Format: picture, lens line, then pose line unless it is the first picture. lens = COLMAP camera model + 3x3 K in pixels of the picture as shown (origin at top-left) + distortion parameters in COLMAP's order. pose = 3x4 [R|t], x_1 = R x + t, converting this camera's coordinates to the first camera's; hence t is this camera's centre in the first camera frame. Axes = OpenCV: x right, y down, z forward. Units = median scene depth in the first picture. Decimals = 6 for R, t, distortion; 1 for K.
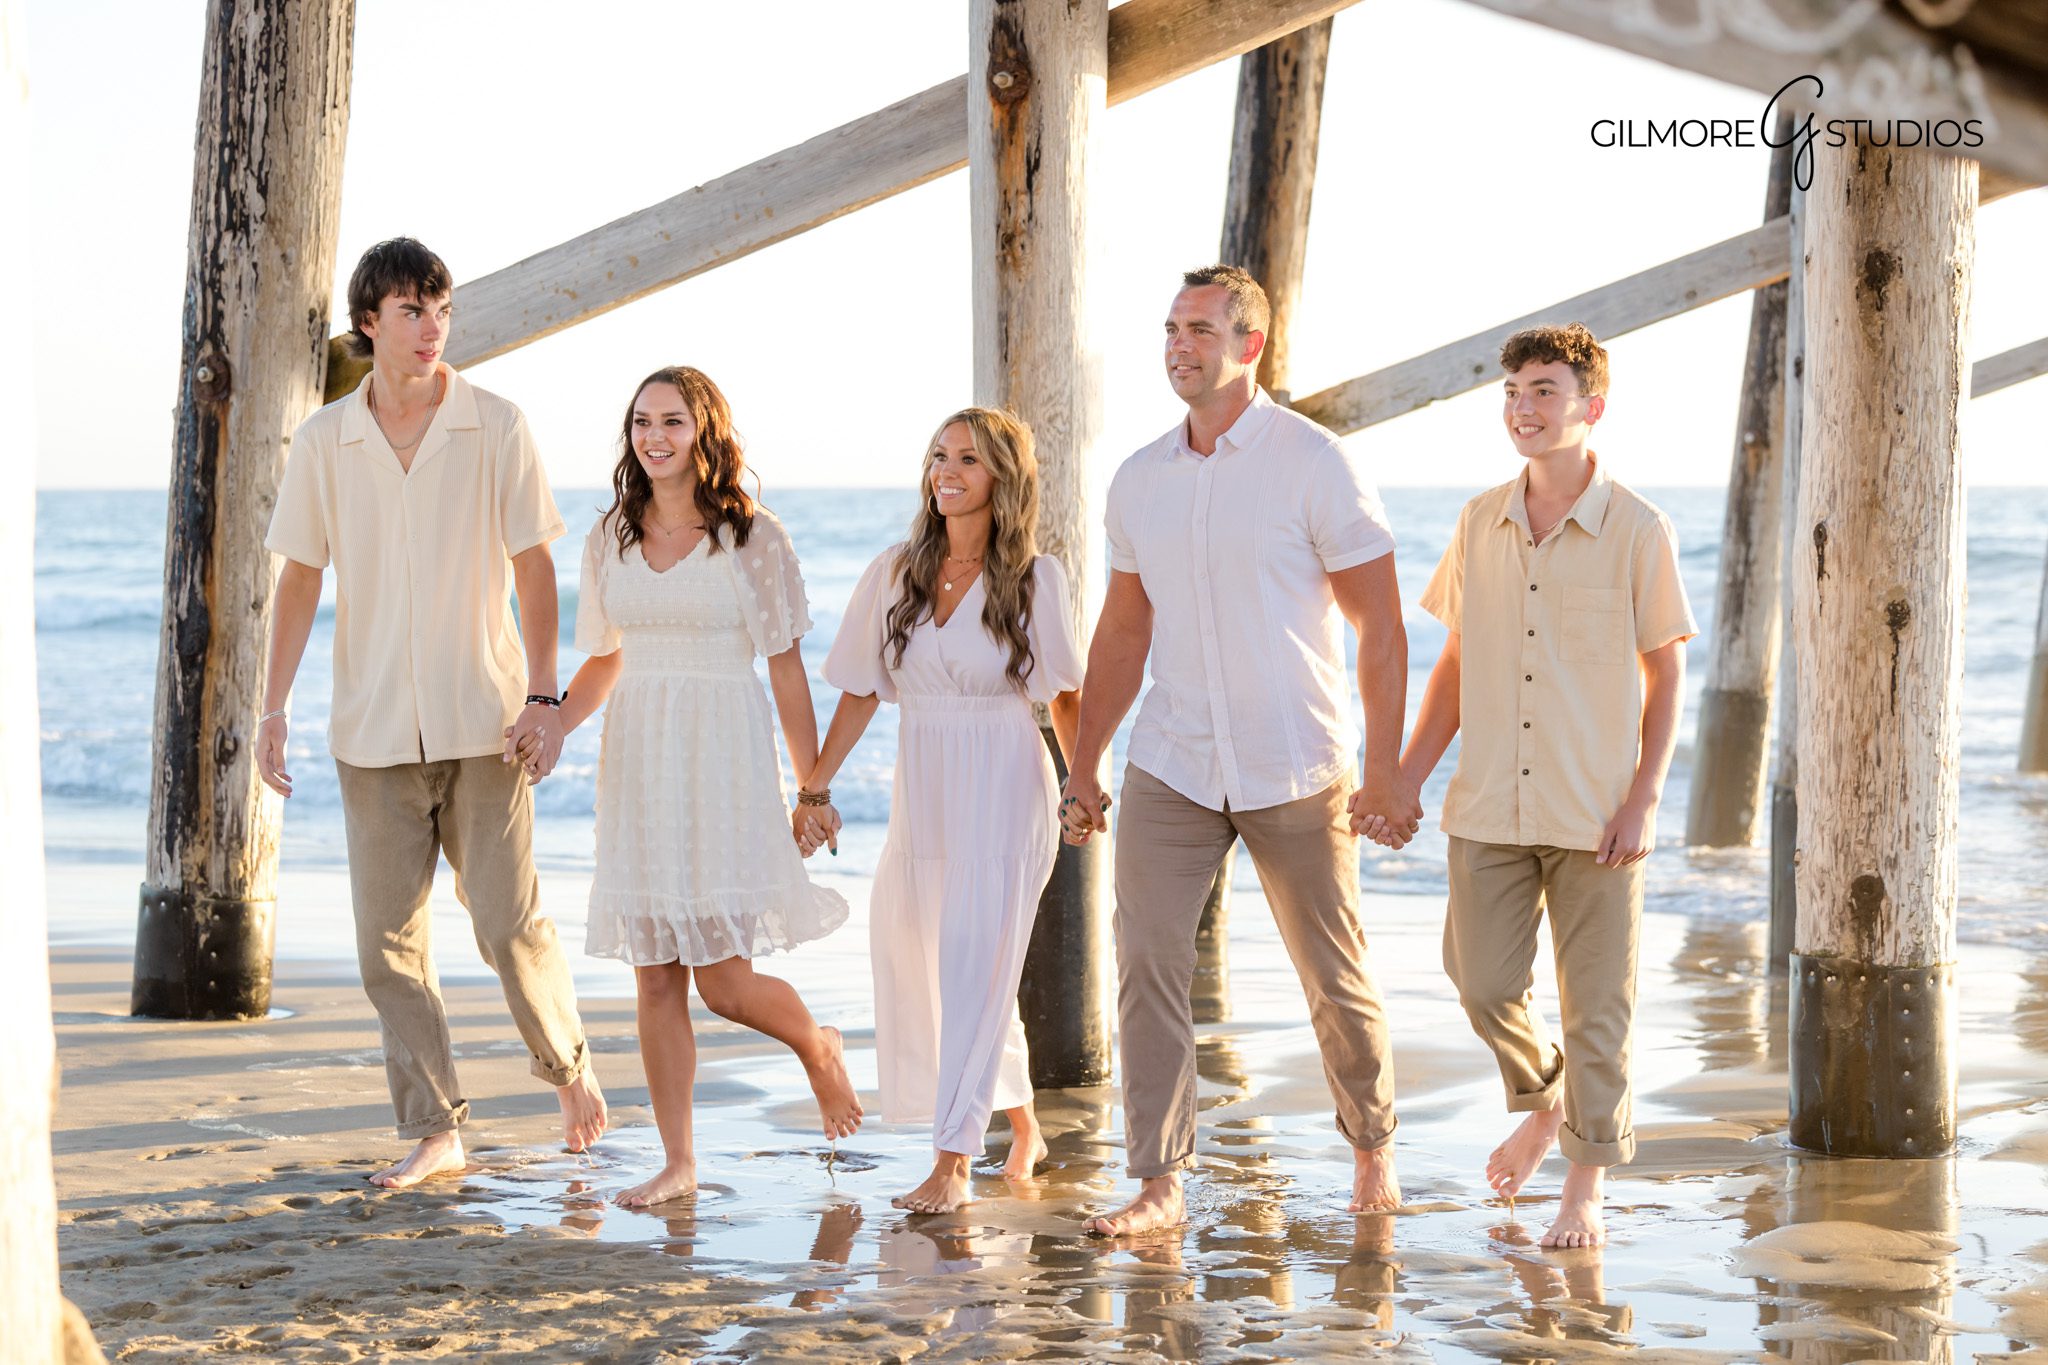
lens RADIAL K [[3975.6, 0, 1024.0], [0, 3975.6, 682.5], [0, 0, 1]] dist [-0.021933, -0.200957]
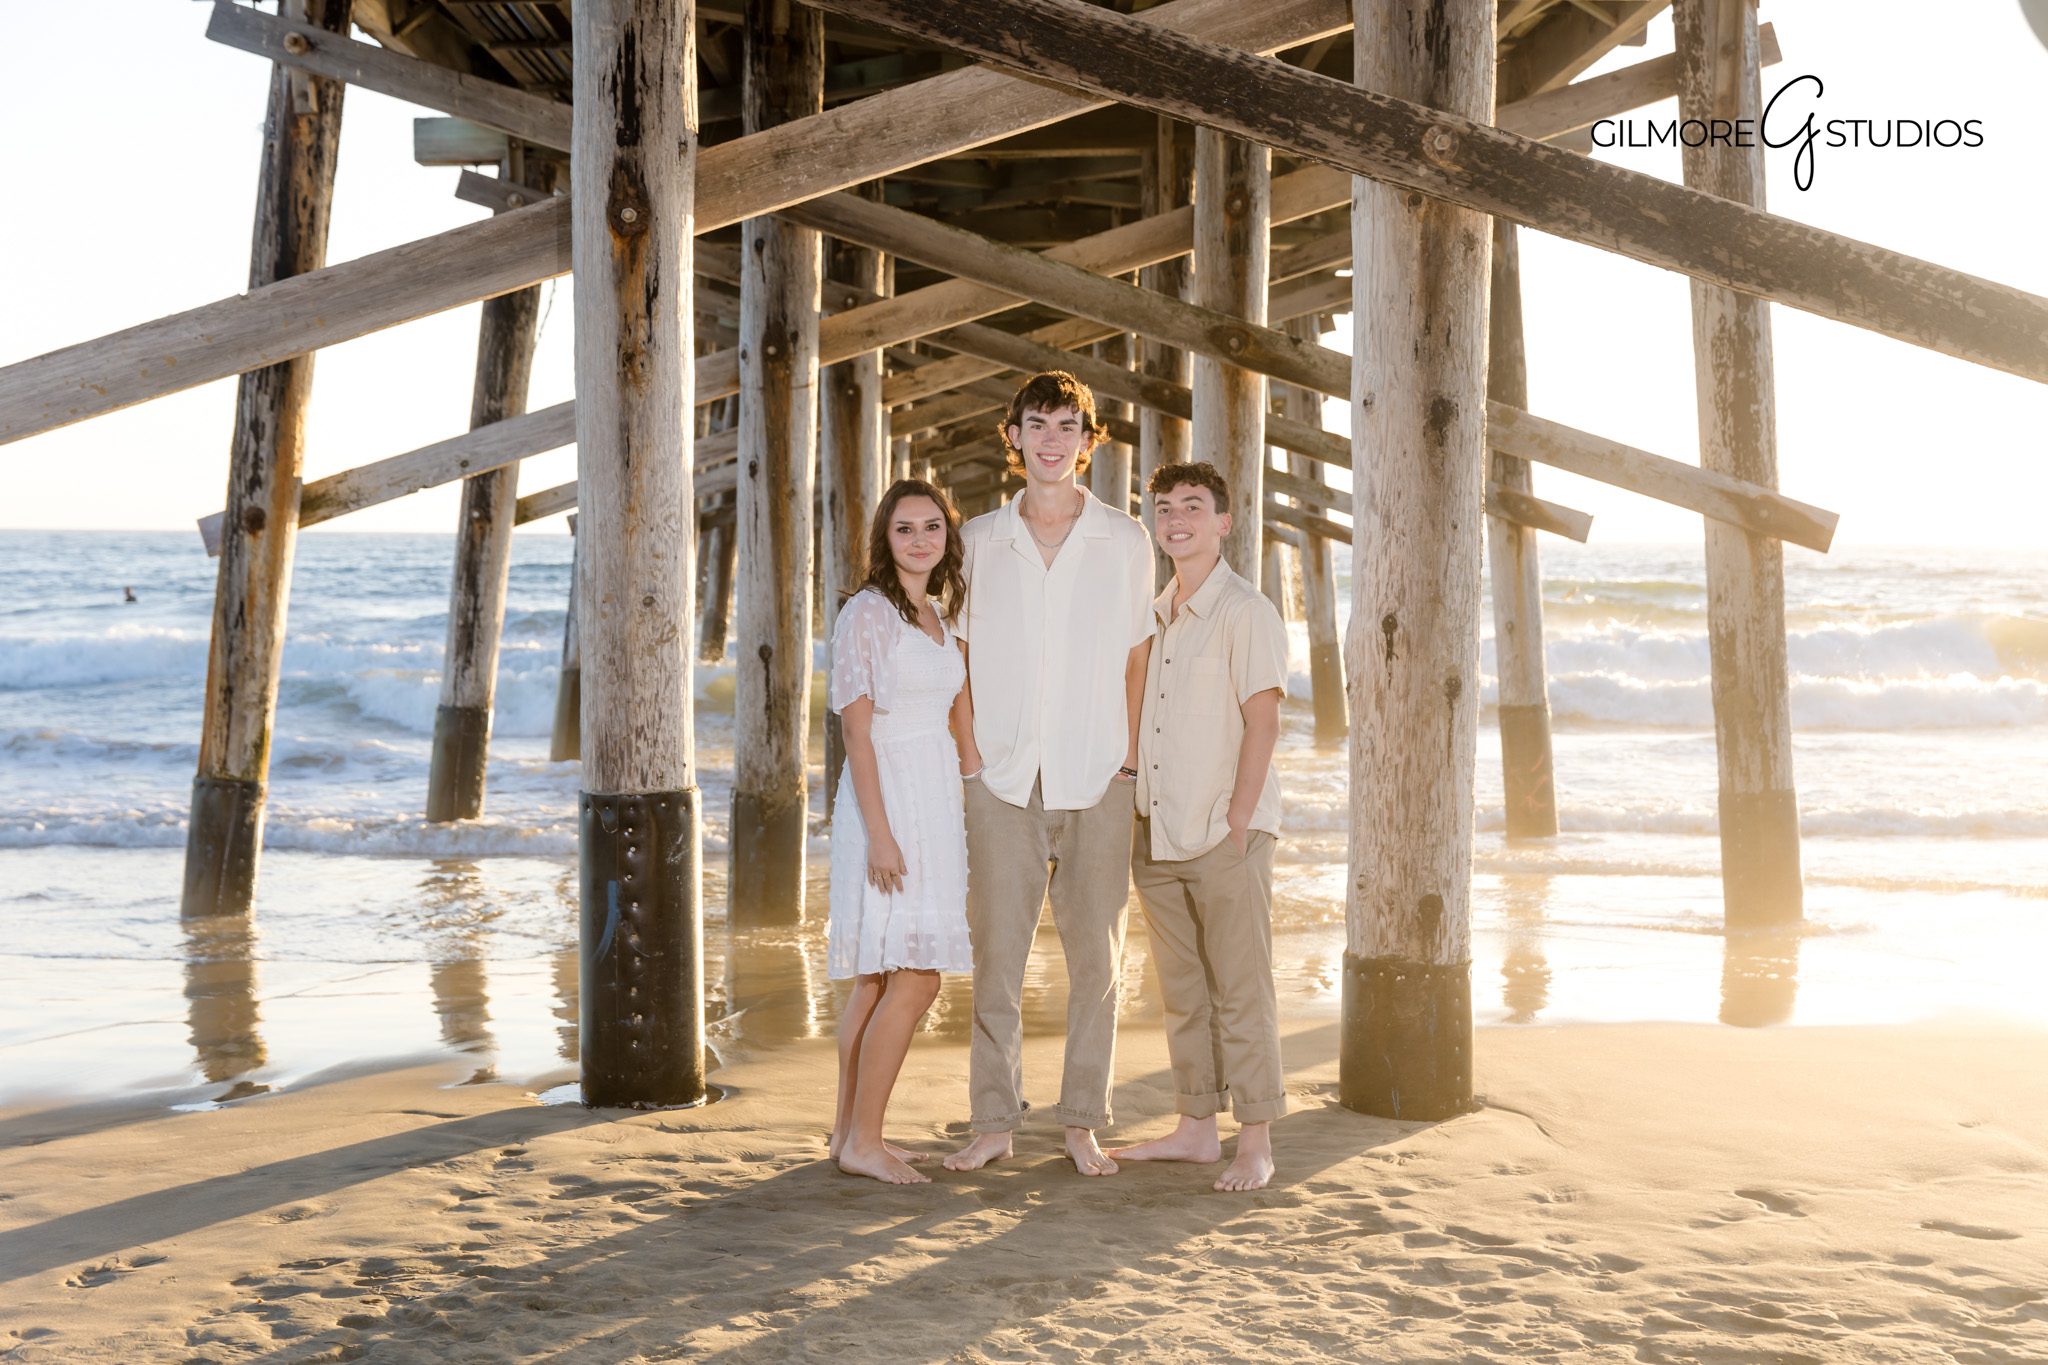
lens RADIAL K [[2834.4, 0, 1026.1], [0, 2834.4, 720.1], [0, 0, 1]] dist [0.004559, 0.009923]
pose [[0.873860, -0.022492, 0.485656, -0.297884], [0.015163, 0.999704, 0.019016, -0.022880], [-0.485940, -0.009253, 0.873943, 0.245598]]
